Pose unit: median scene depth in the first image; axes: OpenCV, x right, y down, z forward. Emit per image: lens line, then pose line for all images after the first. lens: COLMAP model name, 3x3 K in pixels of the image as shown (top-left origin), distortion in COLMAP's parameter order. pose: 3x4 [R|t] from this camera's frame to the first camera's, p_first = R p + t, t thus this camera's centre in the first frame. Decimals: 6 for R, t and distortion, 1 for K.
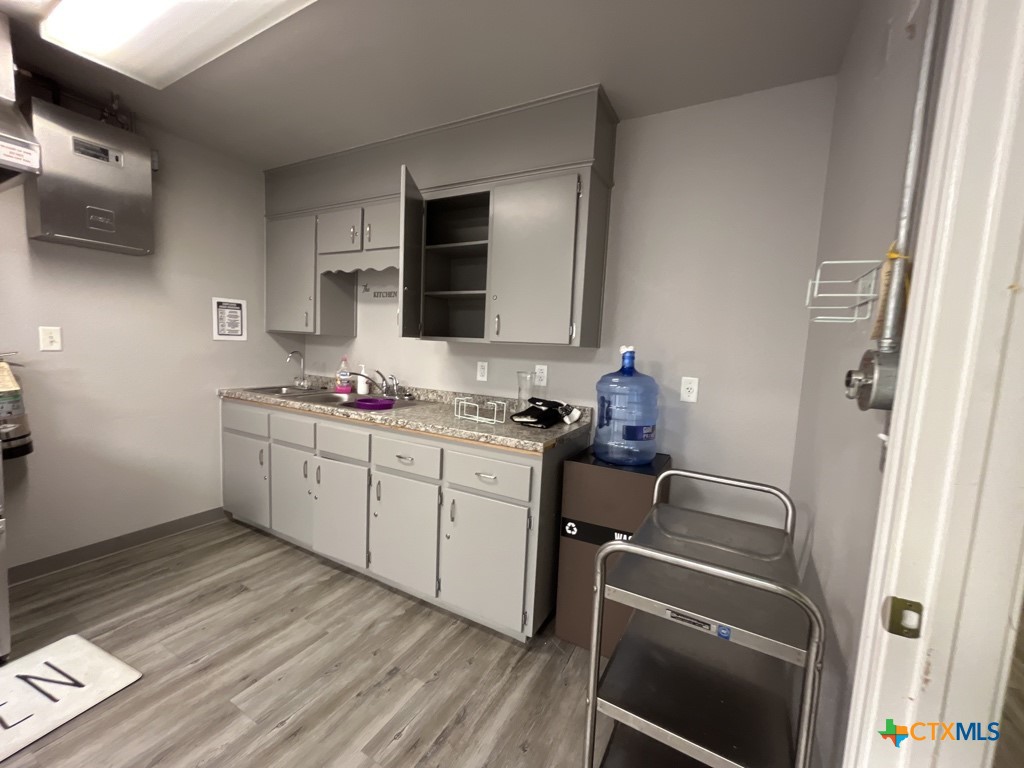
lens RADIAL K [[413.7, 0, 509.8], [0, 413.7, 383.9], [0, 0, 1]] dist [-0.000139, 0.000541]
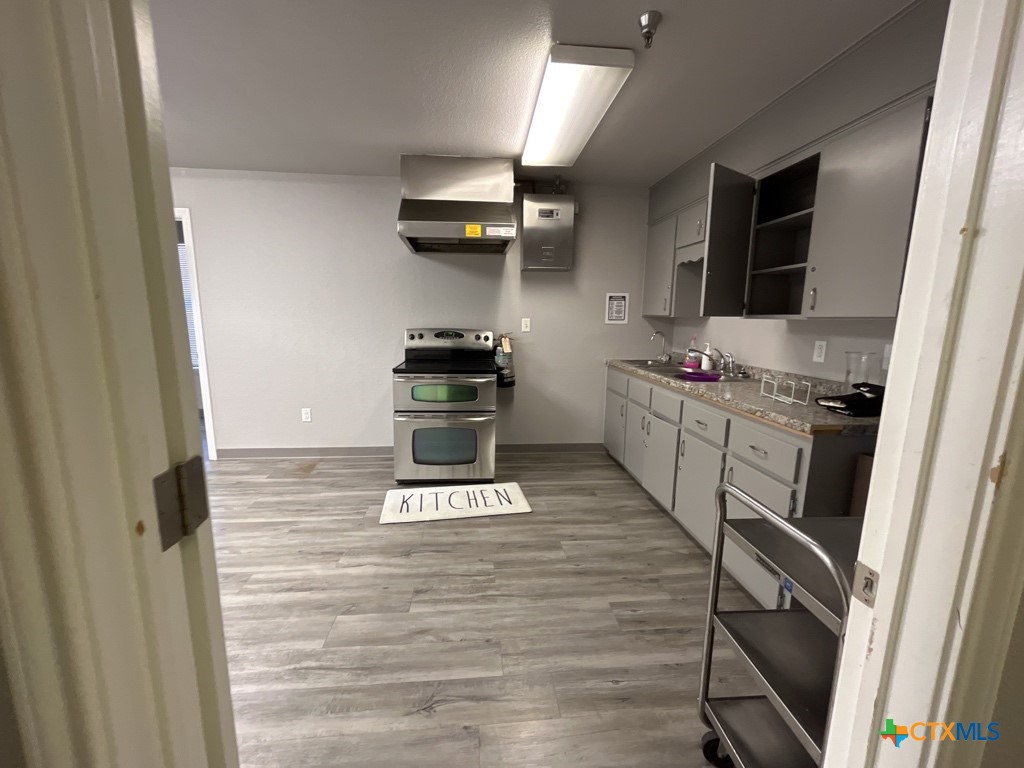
lens RADIAL K [[413.7, 0, 509.8], [0, 413.7, 383.9], [0, 0, 1]] dist [-0.000139, 0.000541]
pose [[0.561289, 0.094915, -0.822159, 0.364083], [-0.063236, 0.995416, 0.071746, 0.022057], [0.825201, 0.011720, 0.564718, -0.077496]]
